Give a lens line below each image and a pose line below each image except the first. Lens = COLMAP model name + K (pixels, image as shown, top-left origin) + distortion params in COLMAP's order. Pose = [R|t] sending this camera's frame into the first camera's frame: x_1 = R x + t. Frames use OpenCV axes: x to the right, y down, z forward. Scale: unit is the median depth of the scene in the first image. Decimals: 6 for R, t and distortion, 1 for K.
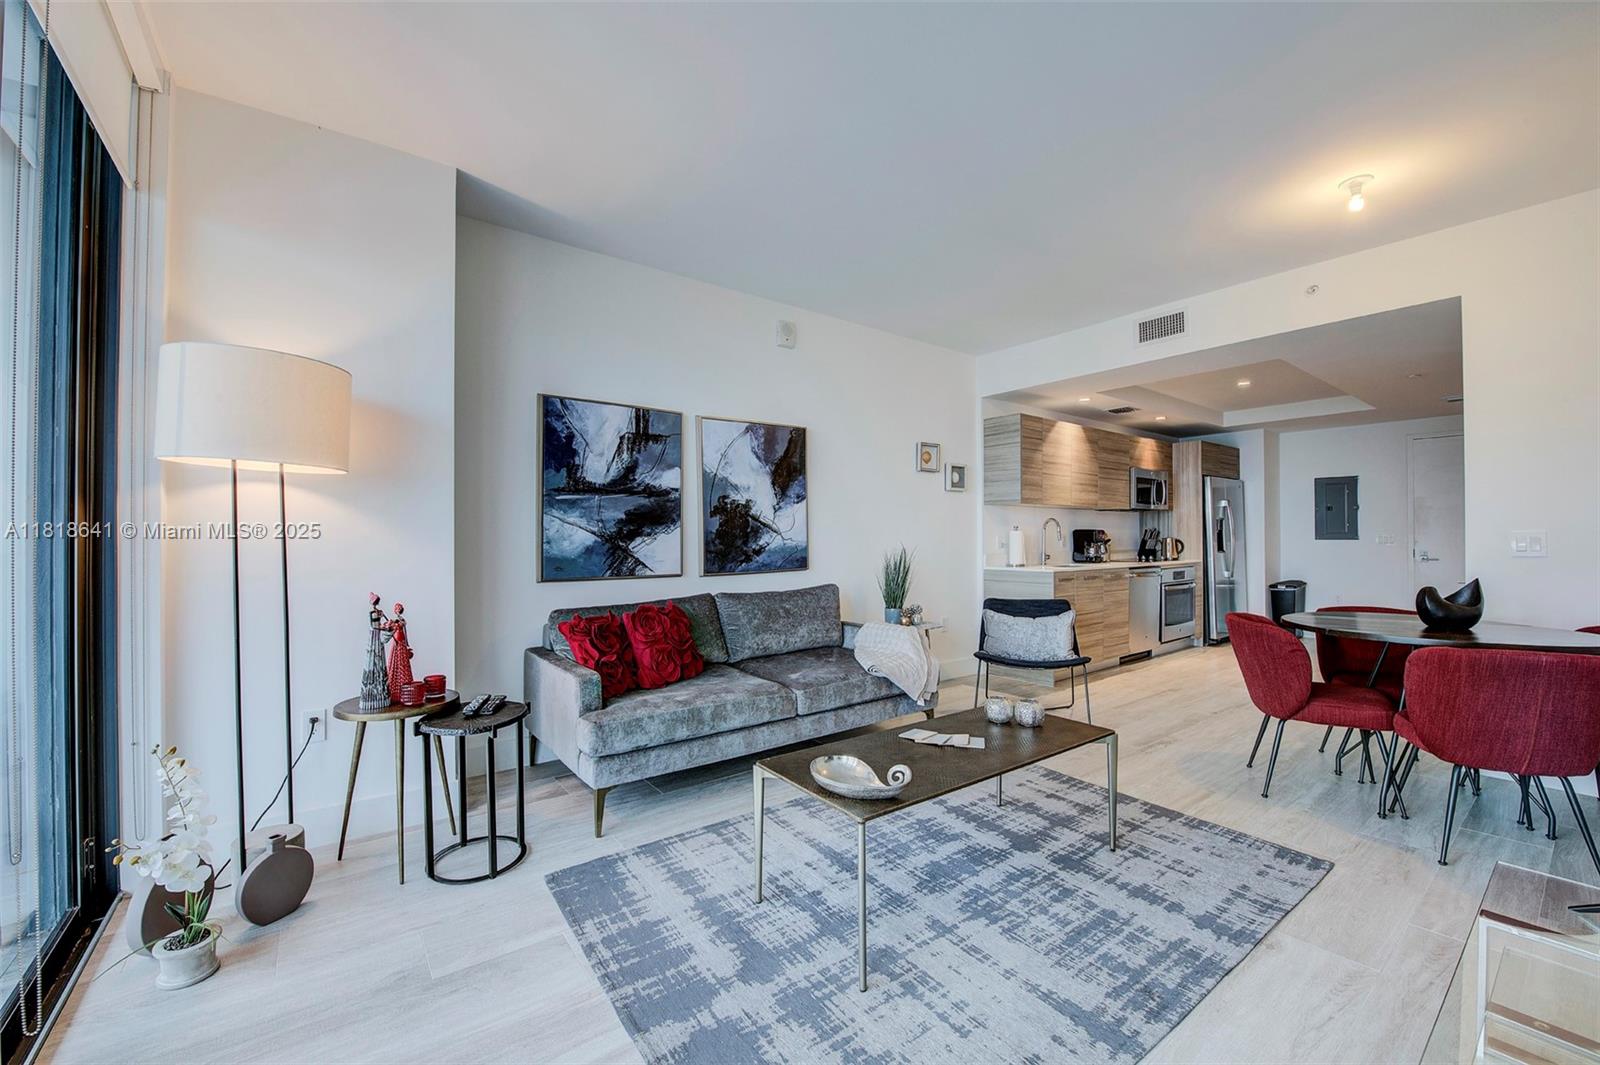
lens RADIAL K [[633.8, 0, 761.2], [0, 633.8, 532.3], [0, 0, 1]] dist [-0.025962, 0.001423]
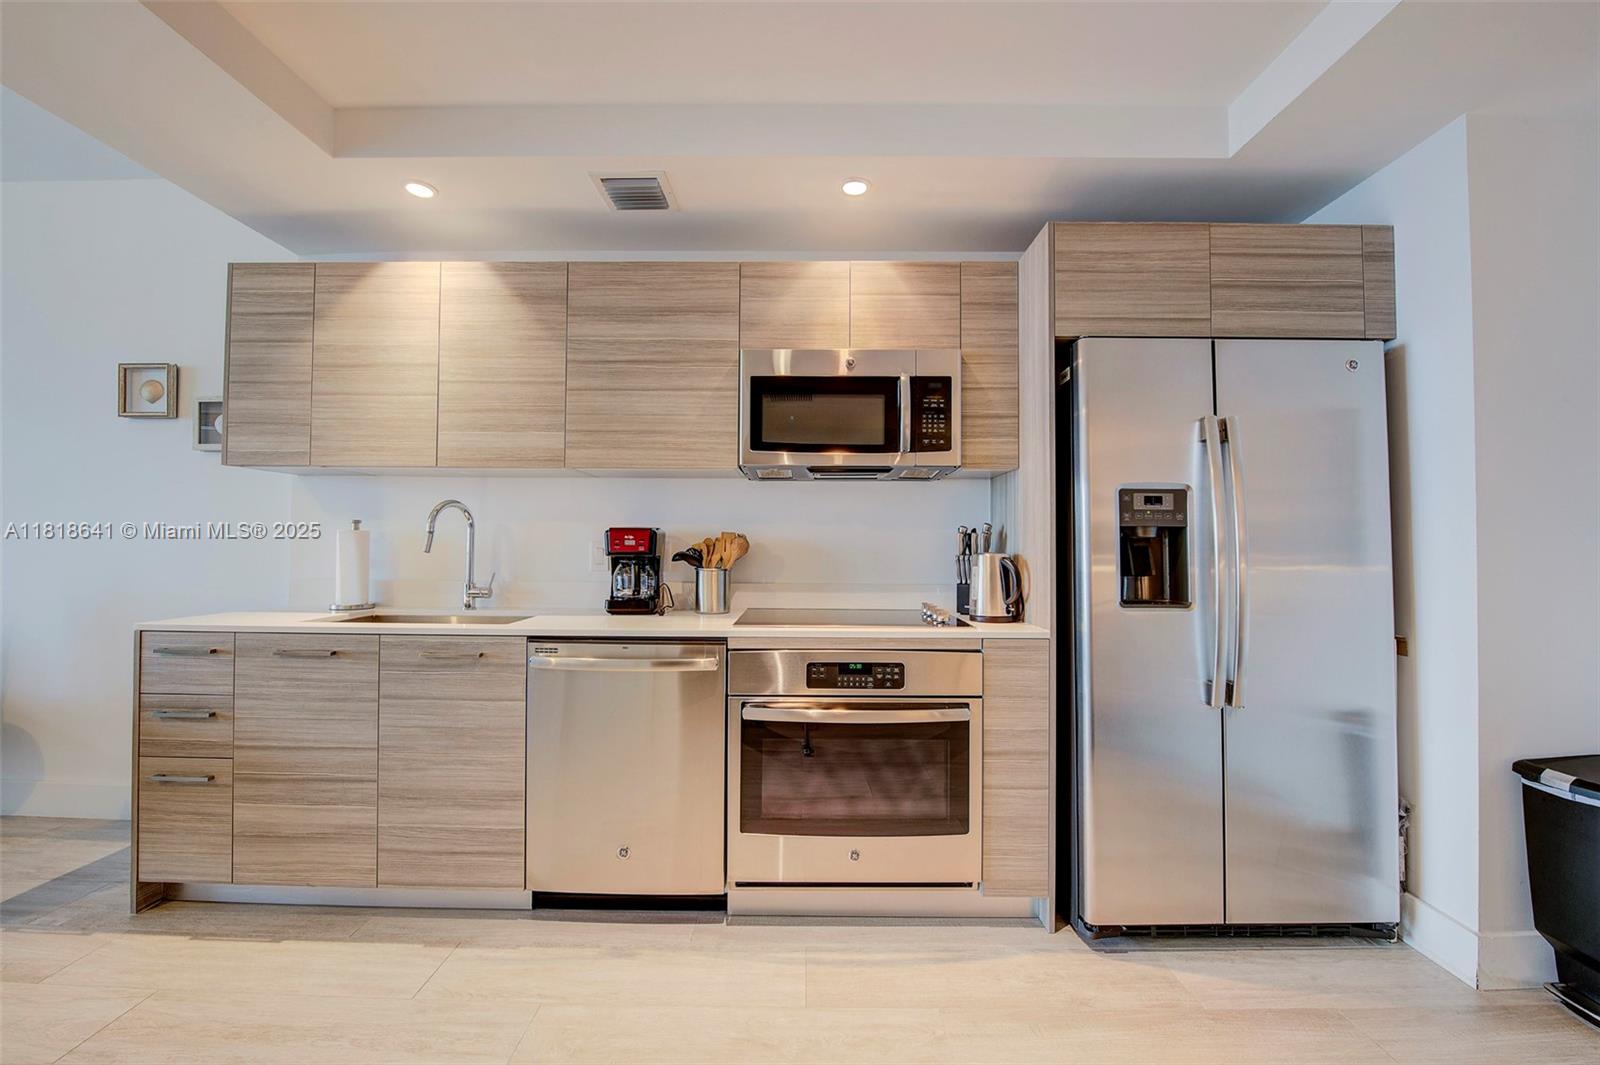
lens RADIAL K [[672.0, 0, 801.3], [0, 672.0, 532.5], [0, 0, 1]] dist [-0.017025, -0.001485]
pose [[0.805600, -0.005213, -0.592437, 1.397042], [-0.003808, 0.999895, -0.013977, 0.006166], [0.592448, 0.013516, 0.805495, 1.201089]]
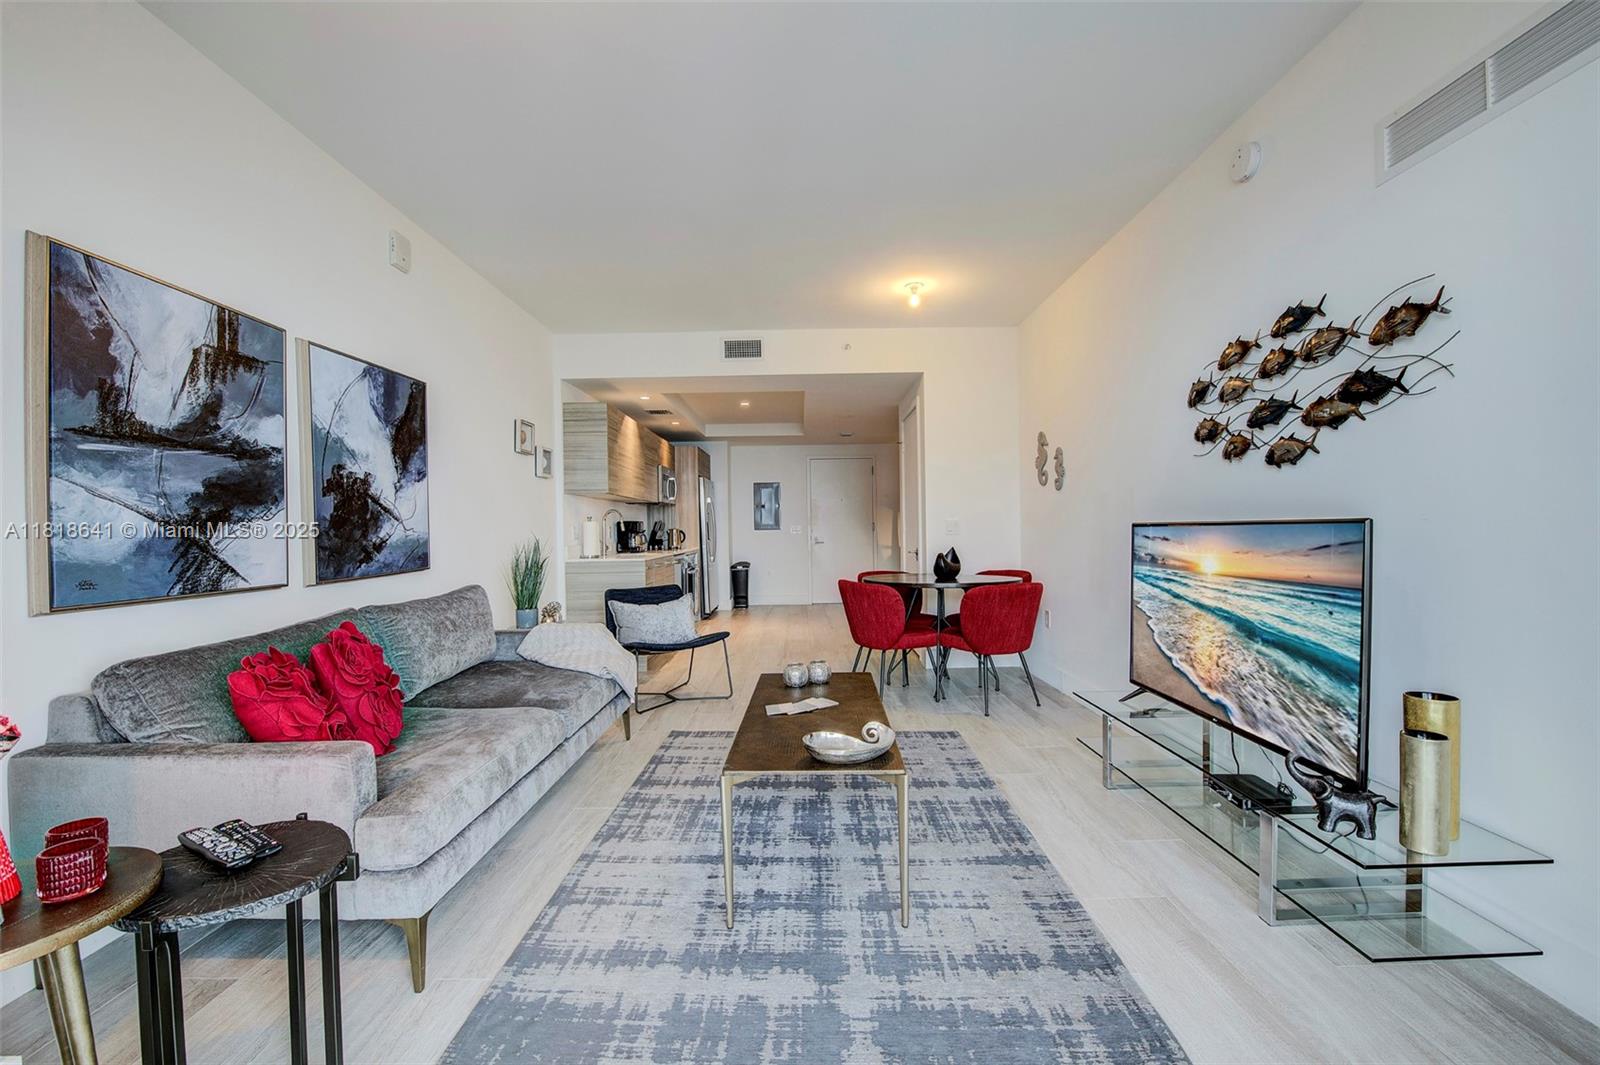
lens RADIAL K [[672.0, 0, 796.4], [0, 672.0, 530.9], [0, 0, 1]] dist [-0.017025, -0.001485]
pose [[0.581497, -0.008256, 0.813507, -0.384364], [0.006991, 0.999962, 0.005151, 0.013557], [-0.813519, 0.002692, 0.581532, 0.202276]]
